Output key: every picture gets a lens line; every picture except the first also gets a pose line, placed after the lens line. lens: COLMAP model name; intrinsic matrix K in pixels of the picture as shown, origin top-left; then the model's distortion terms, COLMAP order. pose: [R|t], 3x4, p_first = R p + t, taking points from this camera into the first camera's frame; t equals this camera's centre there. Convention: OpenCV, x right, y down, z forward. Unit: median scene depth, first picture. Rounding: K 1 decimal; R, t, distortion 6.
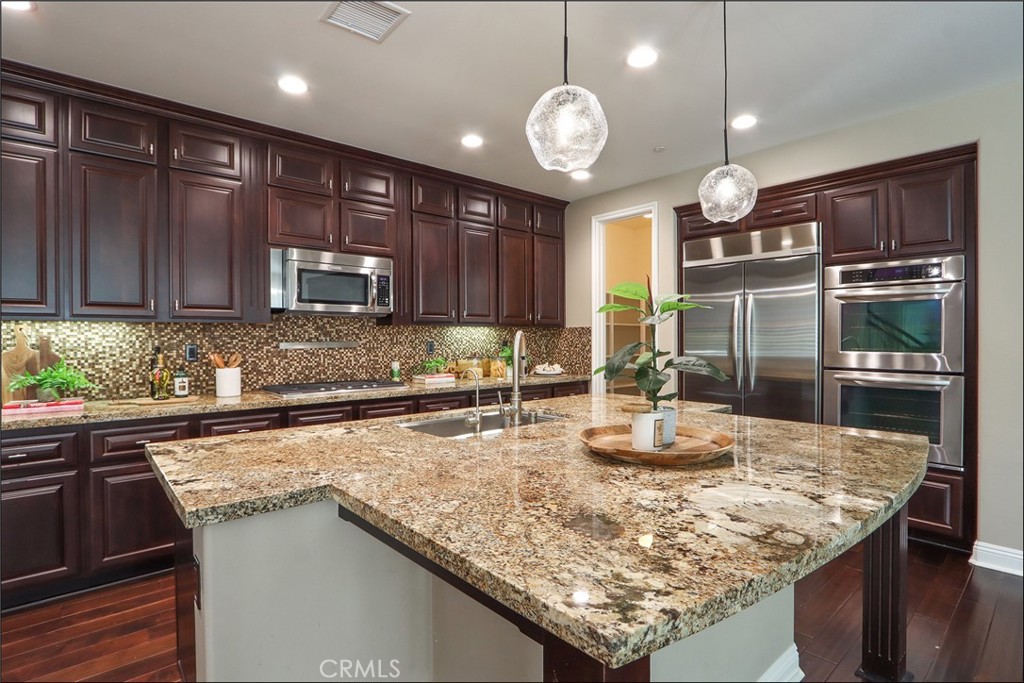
lens RADIAL K [[498.1, 0, 519.6], [0, 498.1, 345.3], [0, 0, 1]] dist [-0.016956, 0.002071]
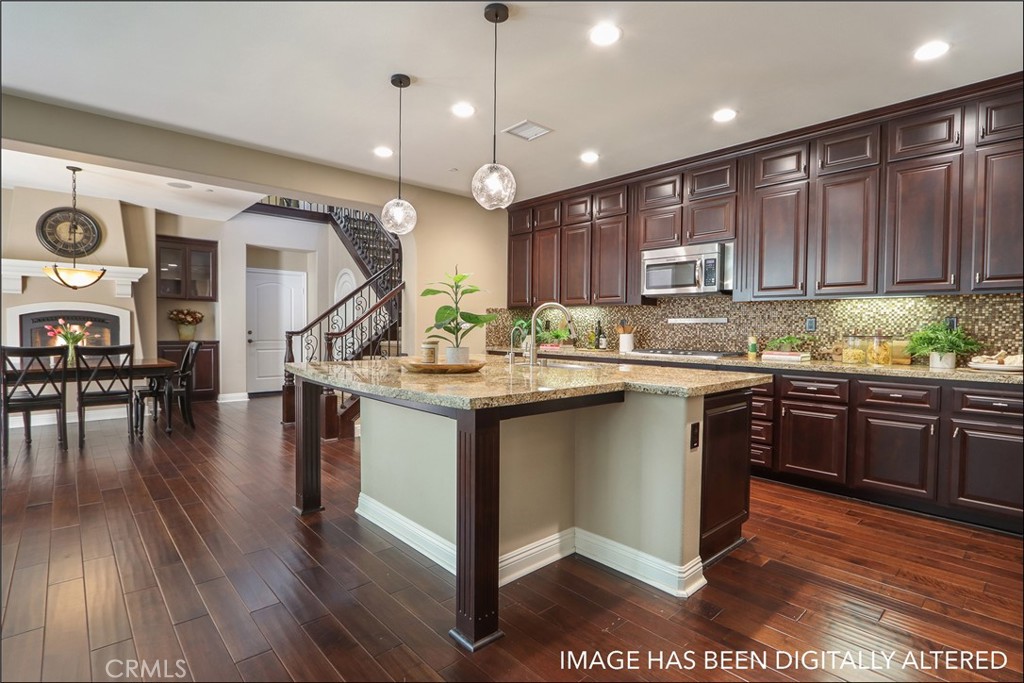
lens RADIAL K [[498.1, 0, 510.6], [0, 498.1, 341.6], [0, 0, 1]] dist [-0.016956, 0.002071]
pose [[0.014576, 0.025908, -0.999558, 1.043596], [-0.031442, 0.999182, 0.025440, 0.043473], [0.999399, 0.031057, 0.015379, 0.645573]]
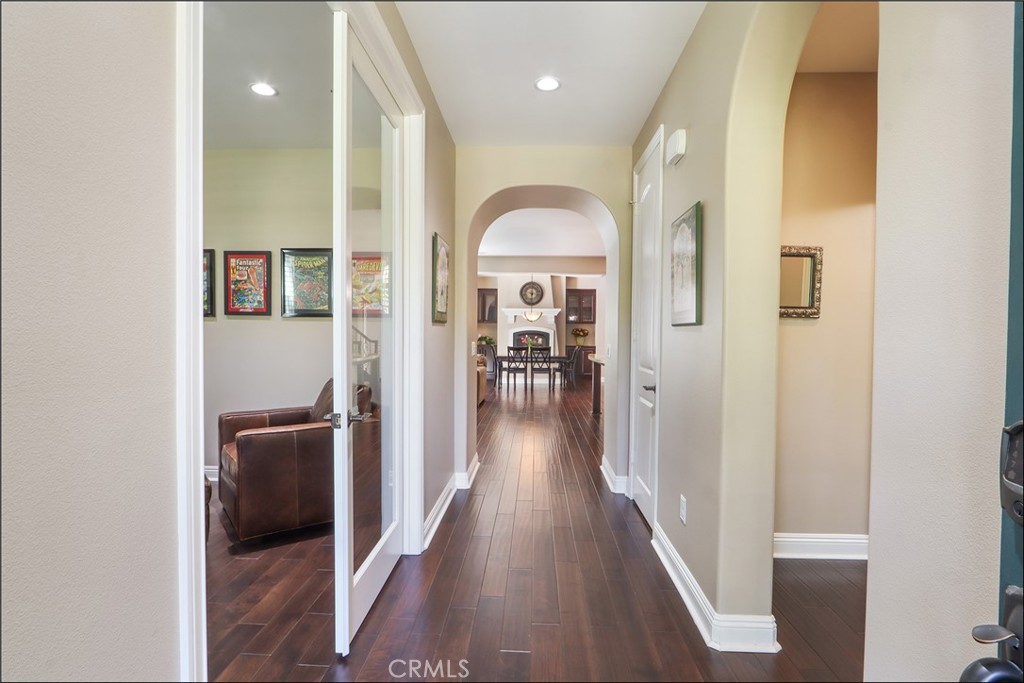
lens RADIAL K [[517.8, 0, 505.4], [0, 517.8, 345.2], [0, 0, 1]] dist [-0.017915, -0.000087]
pose [[-0.702933, 0.007274, -0.711218, 2.257471], [-0.024630, 0.999099, 0.034561, 0.003940], [0.710829, 0.041812, -0.702121, 1.787912]]
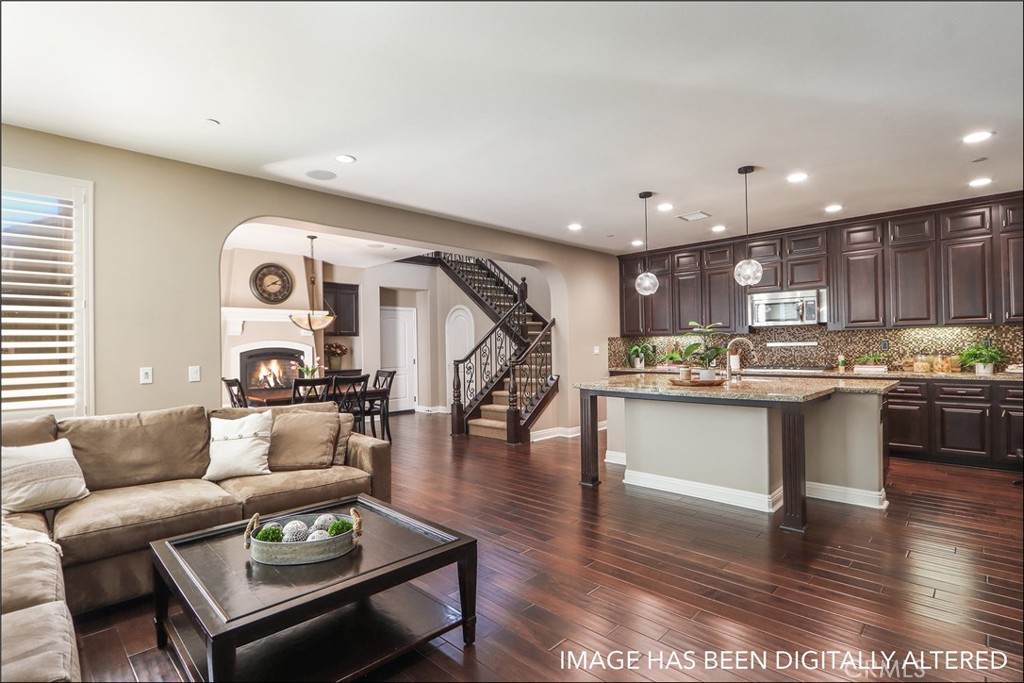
lens RADIAL K [[498.1, 0, 510.8], [0, 498.1, 339.9], [0, 0, 1]] dist [-0.016956, 0.002071]
pose [[0.072183, -0.017086, -0.997245, 1.505087], [-0.004701, 0.999836, -0.017471, 0.023623], [0.997380, 0.005949, 0.072091, -0.088173]]
